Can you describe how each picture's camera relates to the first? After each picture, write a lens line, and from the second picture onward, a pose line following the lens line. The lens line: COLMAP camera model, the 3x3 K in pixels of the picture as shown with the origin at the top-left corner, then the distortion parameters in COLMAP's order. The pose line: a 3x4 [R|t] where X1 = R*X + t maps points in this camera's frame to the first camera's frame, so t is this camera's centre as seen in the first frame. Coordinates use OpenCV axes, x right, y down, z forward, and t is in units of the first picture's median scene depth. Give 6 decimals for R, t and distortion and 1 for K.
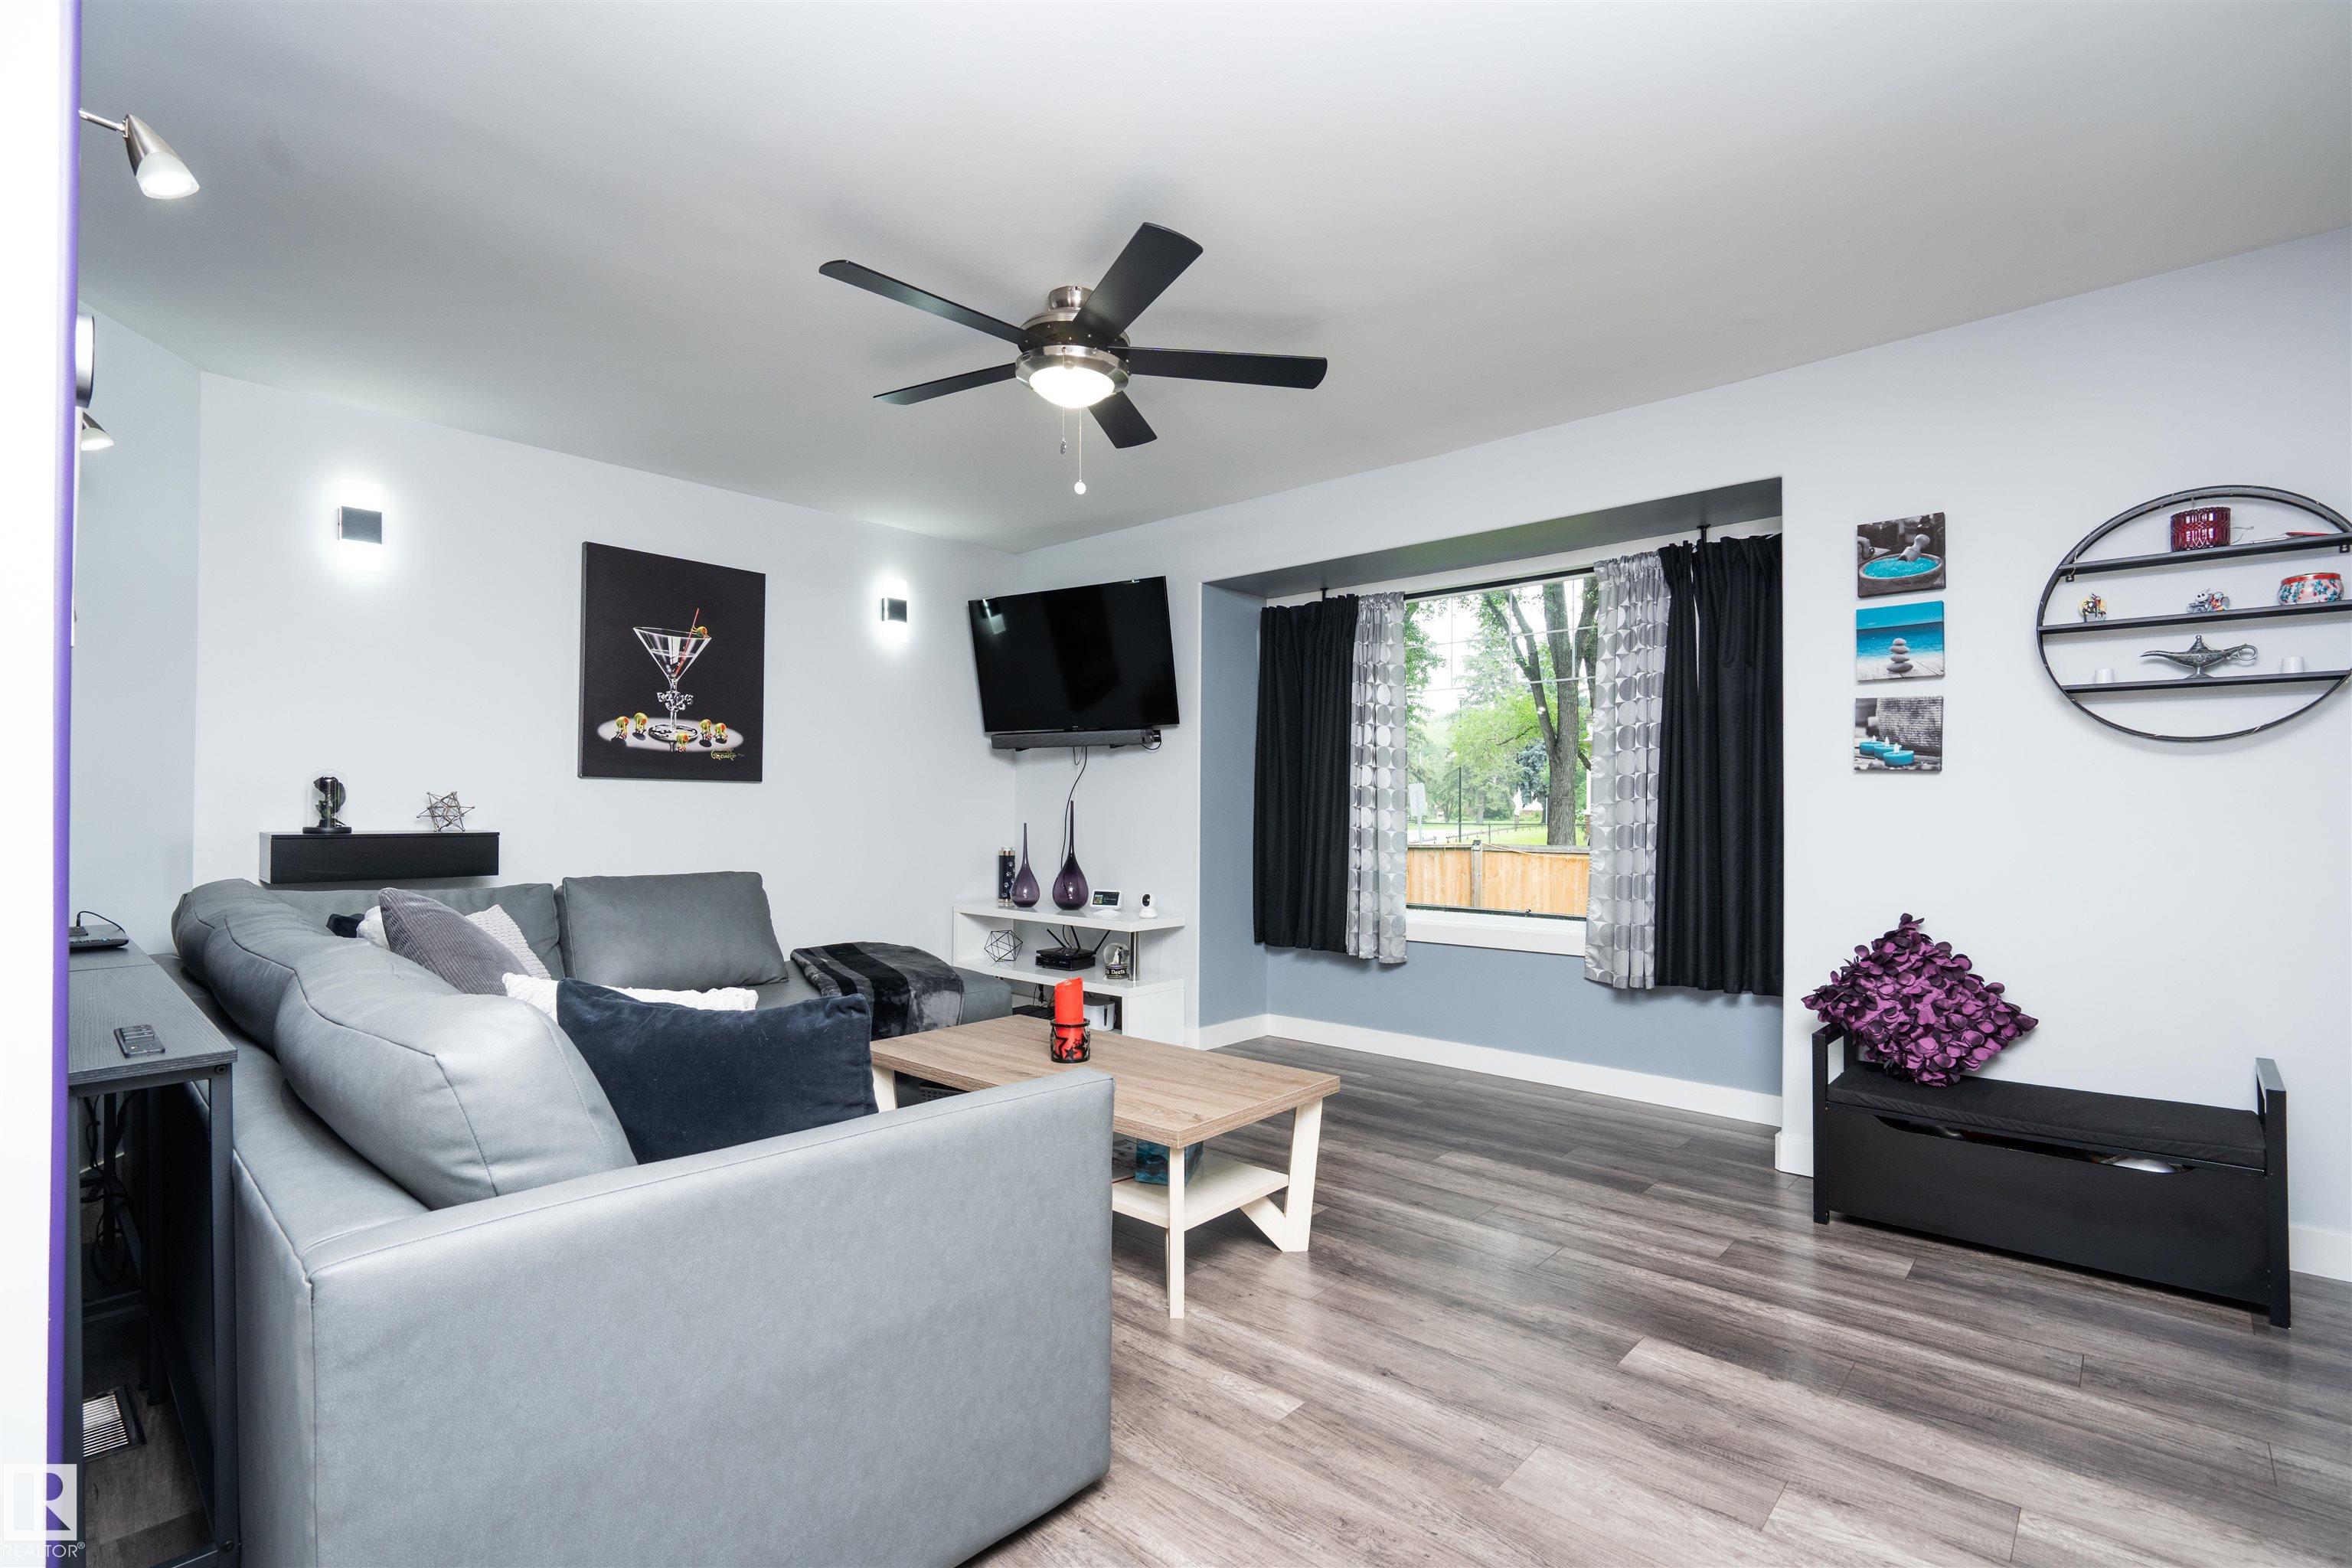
lens RADIAL K [[1082.4, 0, 1194.5], [0, 1082.4, 791.5], [0, 0, 1]] dist [0.000313, 0.000324]
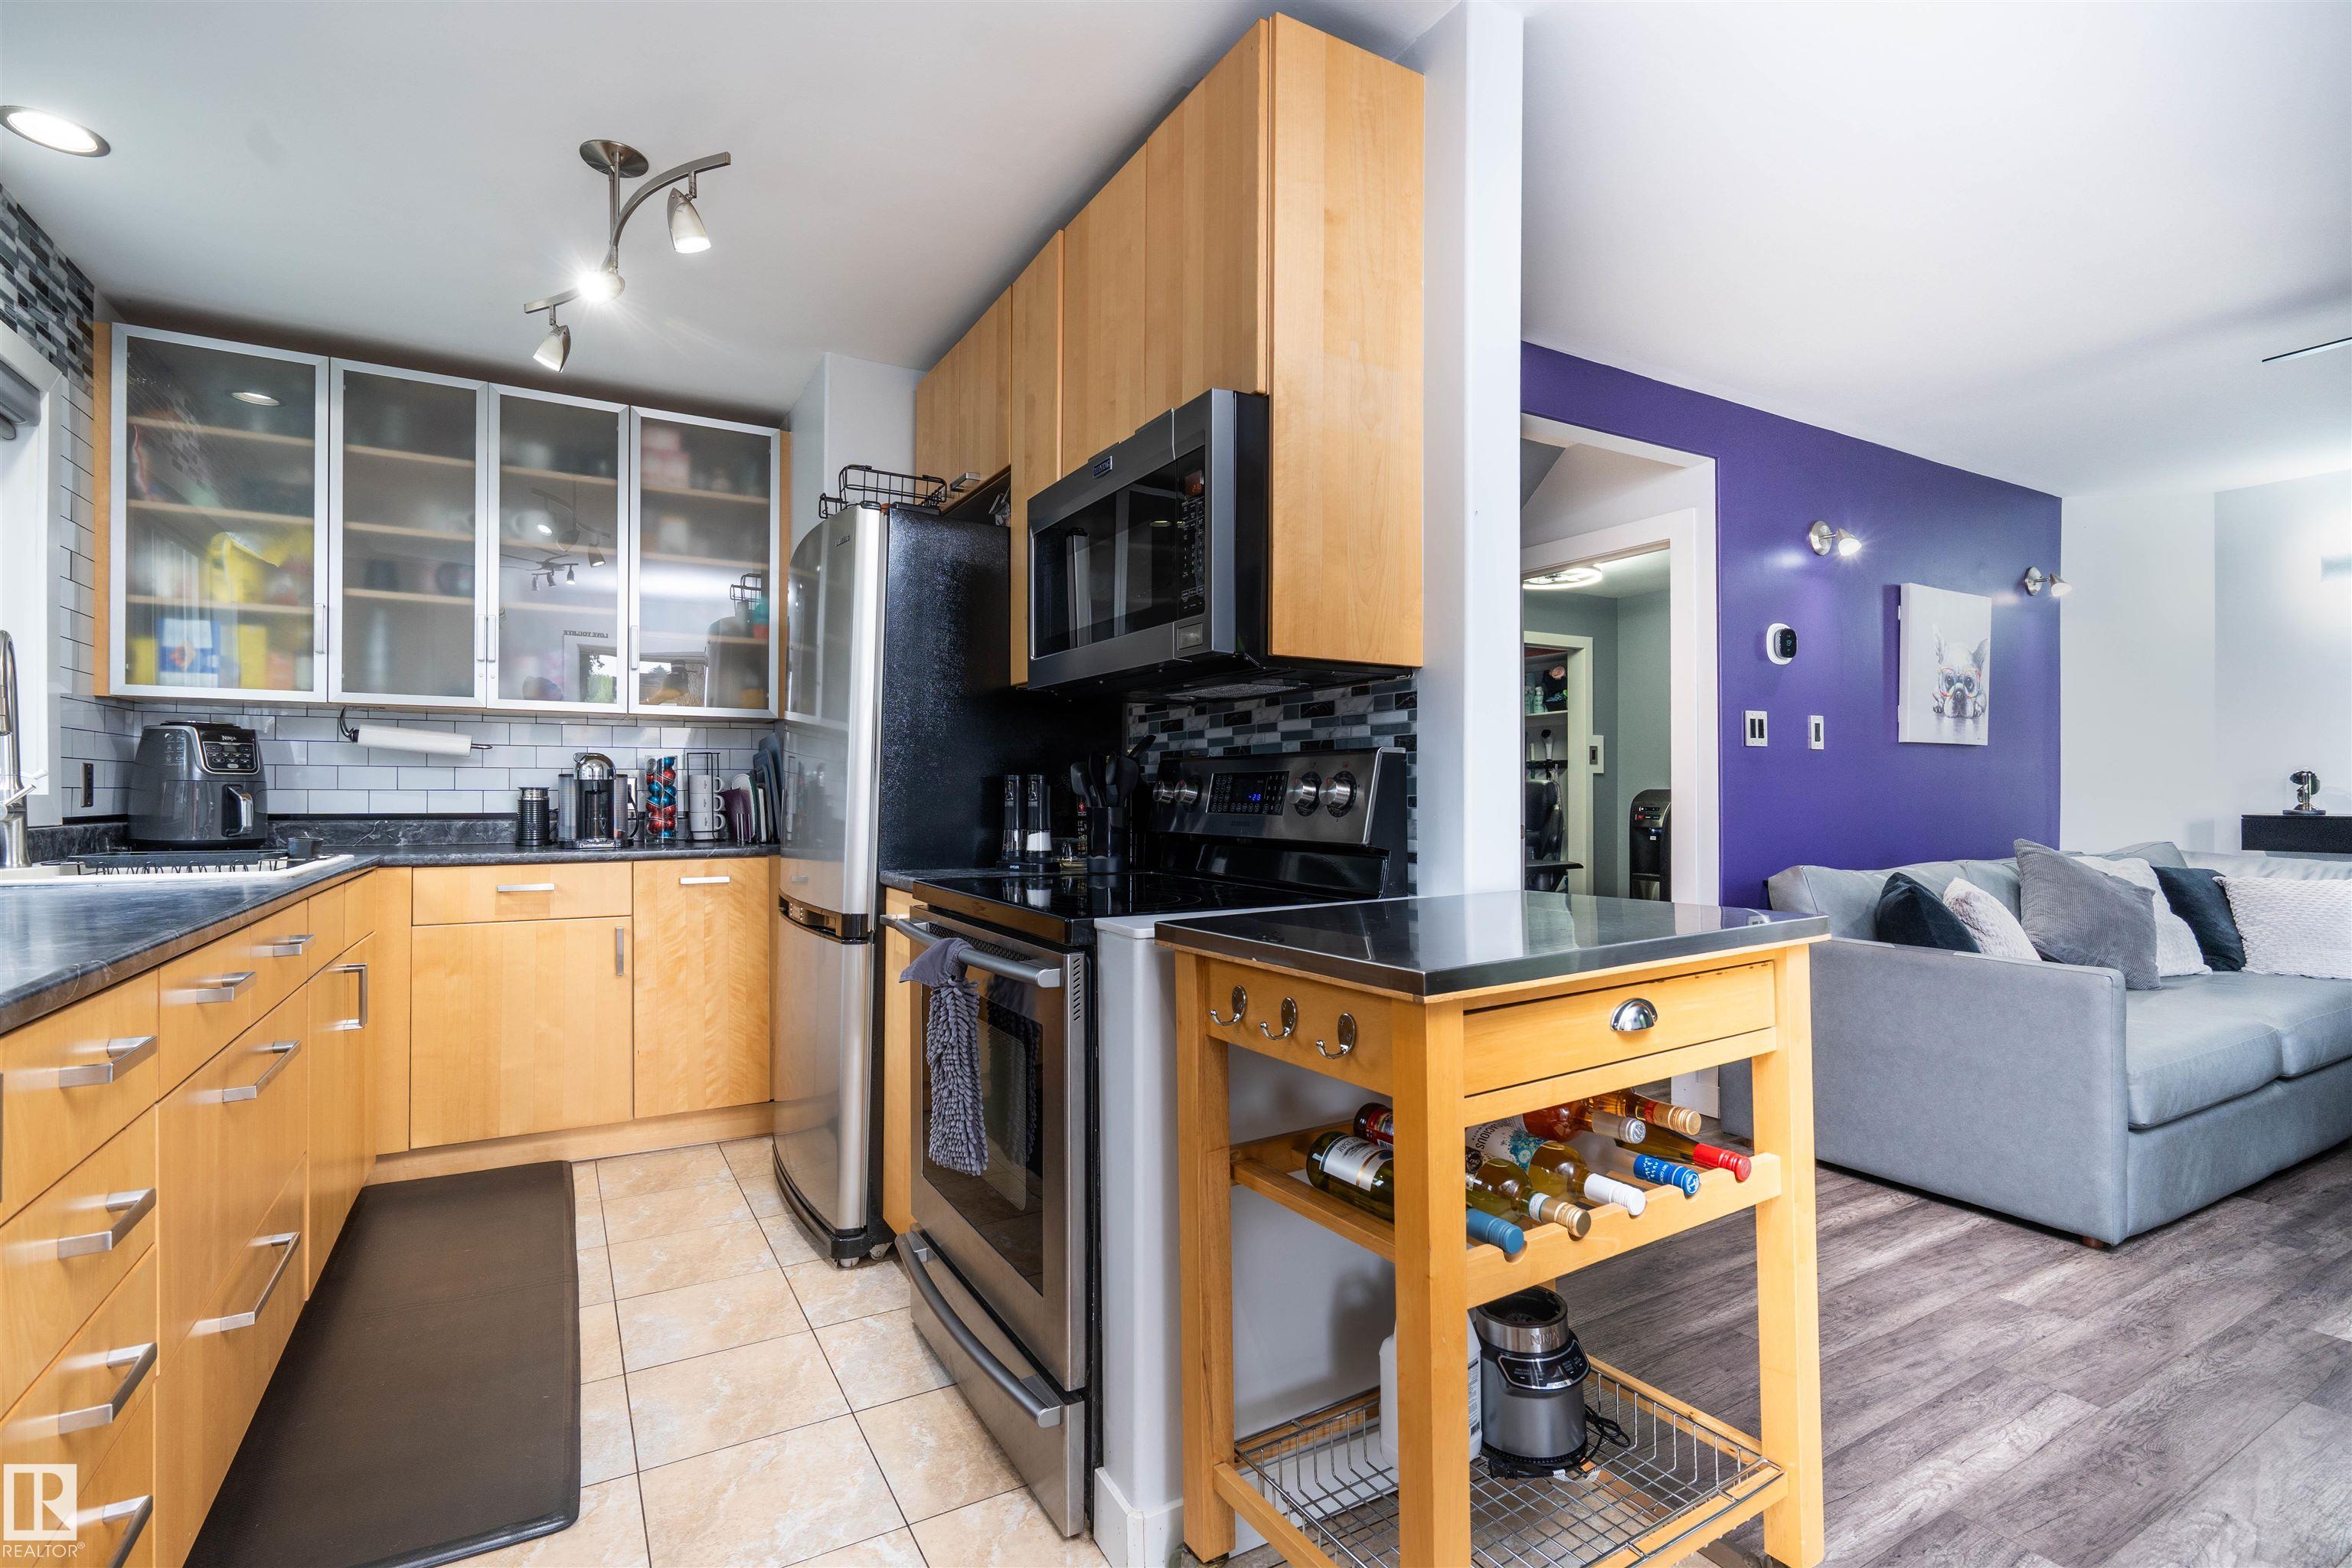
lens RADIAL K [[1075.5, 0, 1174.2], [0, 1075.5, 797.3], [0, 0, 1]] dist [0.000946, 0.000297]
pose [[-0.319262, -0.001889, -0.947665, 0.934218], [0.015624, 0.999852, -0.007257, 0.006300], [0.947538, -0.017124, -0.319185, 0.143880]]
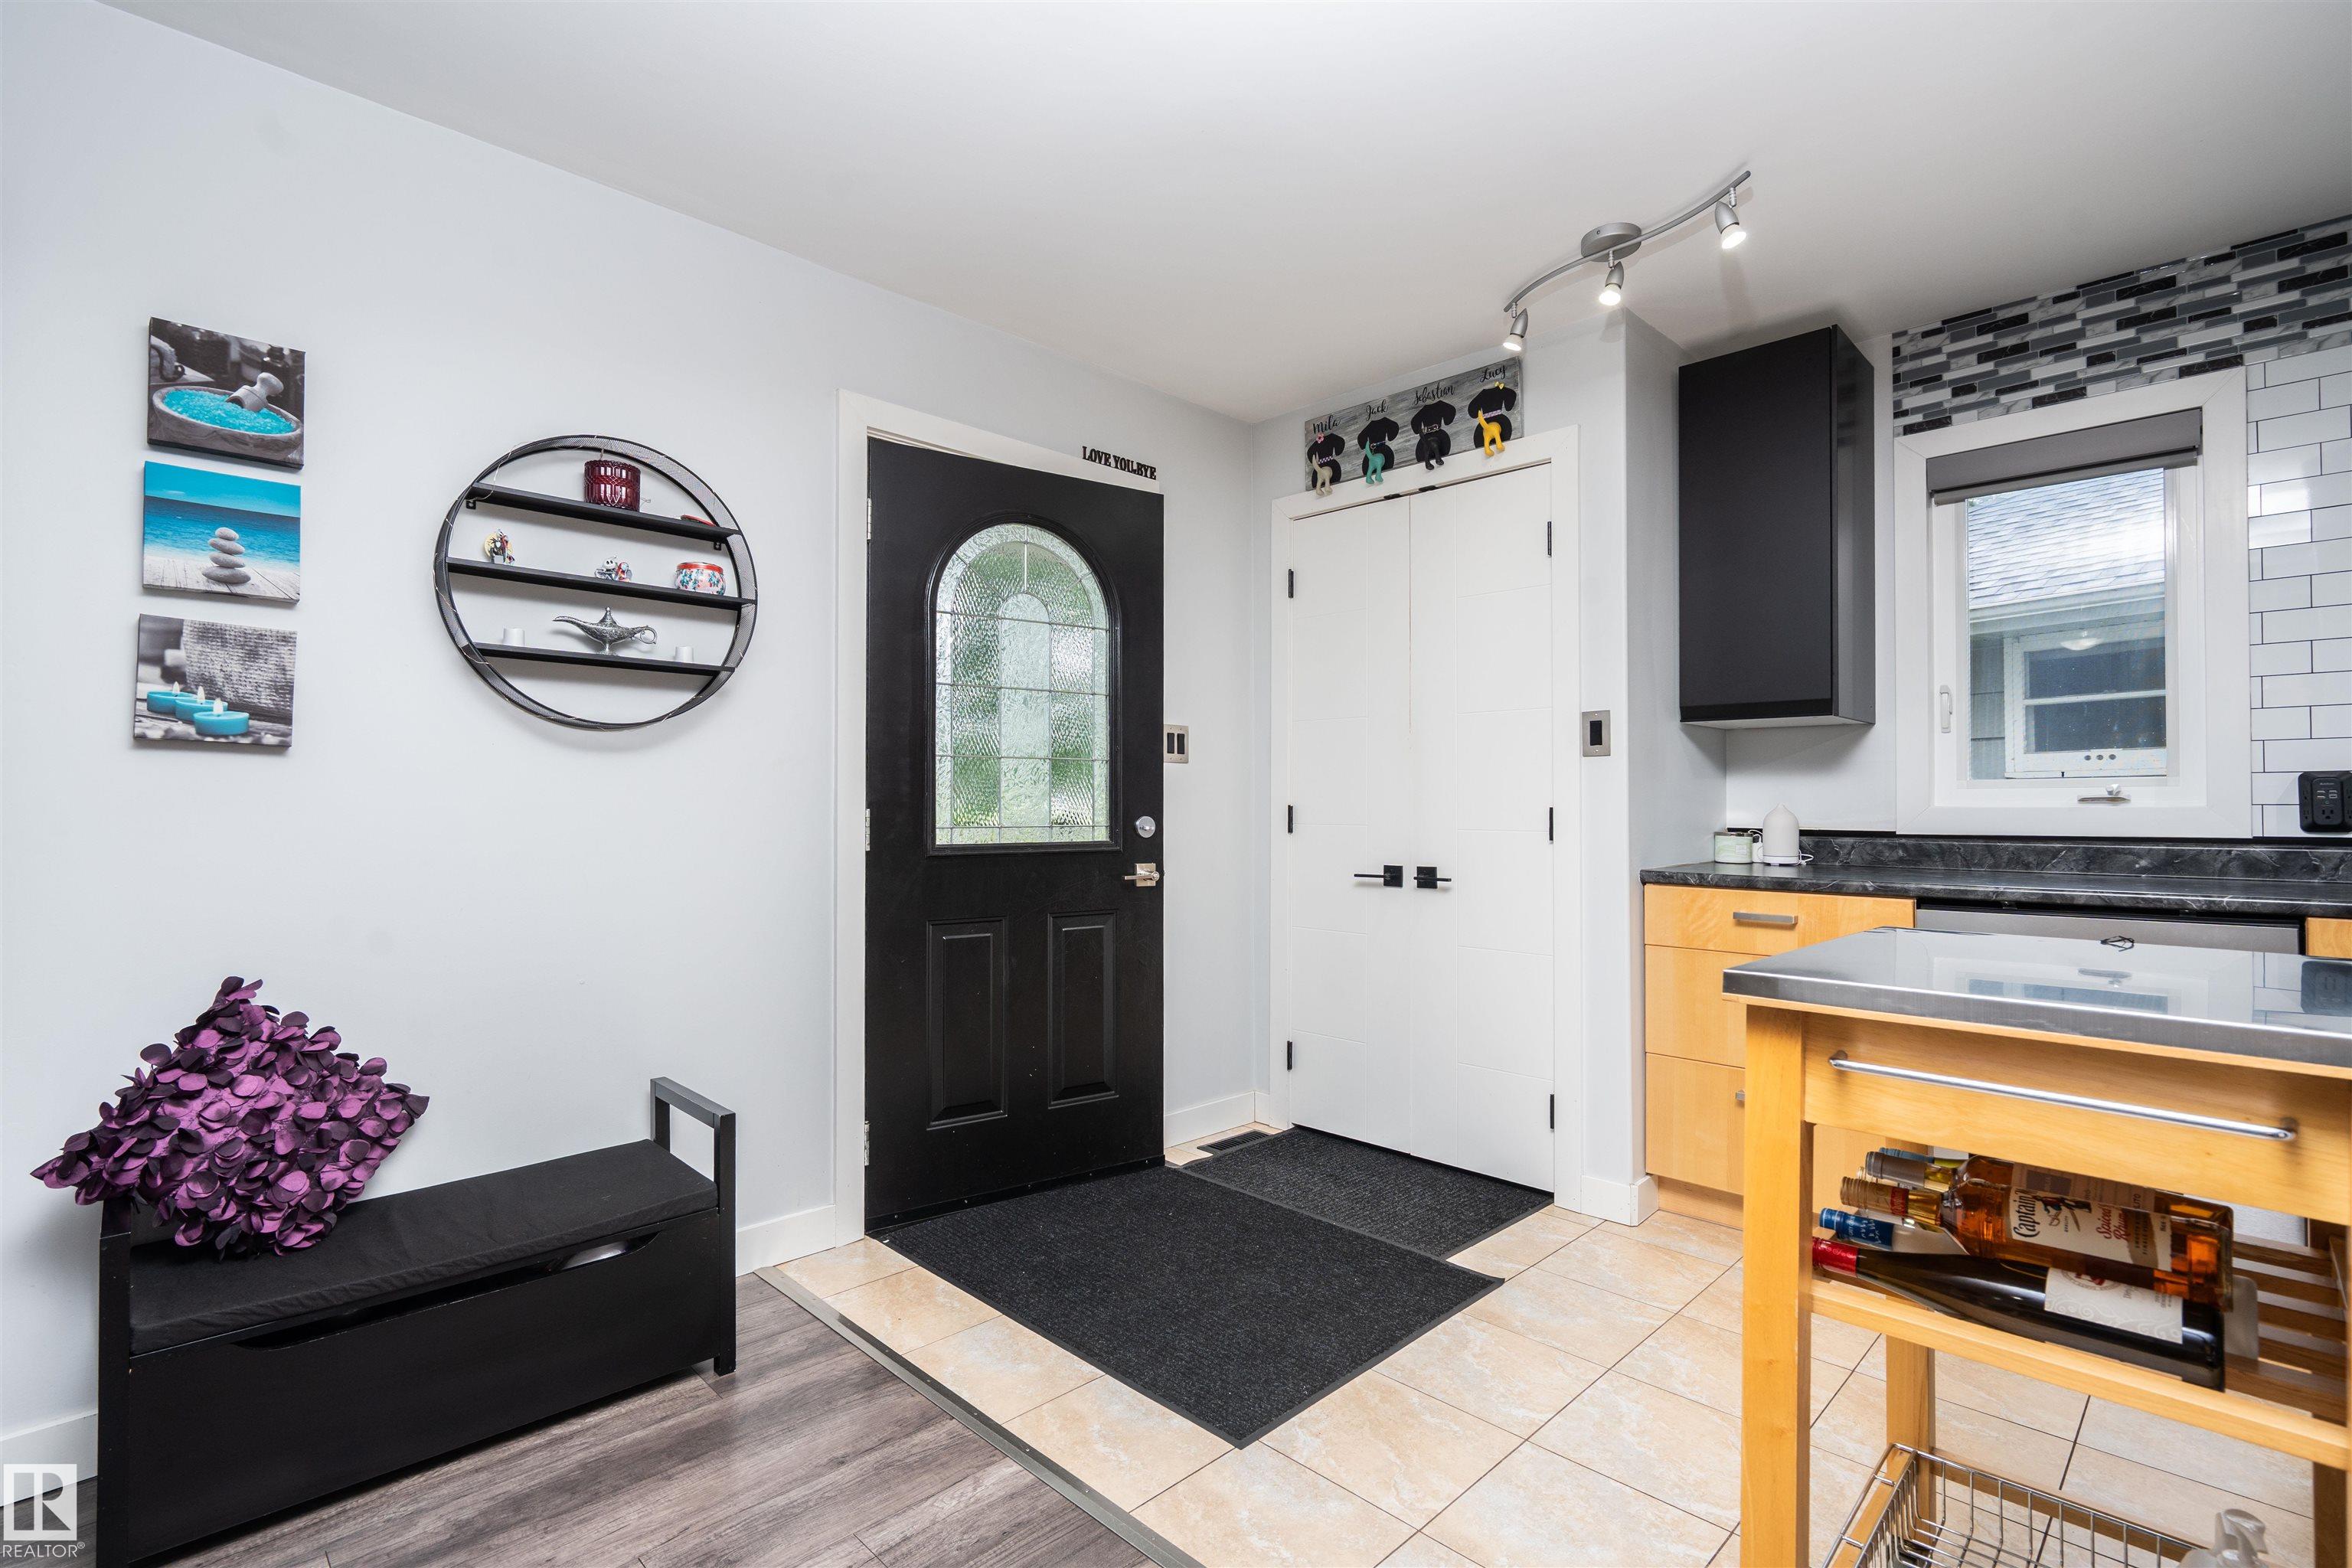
lens RADIAL K [[1090.7, 0, 1165.4], [0, 1090.7, 788.3], [0, 0, 1]] dist [-0.002879, -0.000239]
pose [[0.066593, 0.016153, 0.997649, 0.071905], [-0.018751, 0.999713, -0.014935, 0.004783], [-0.997604, -0.017712, 0.066877, 0.413729]]
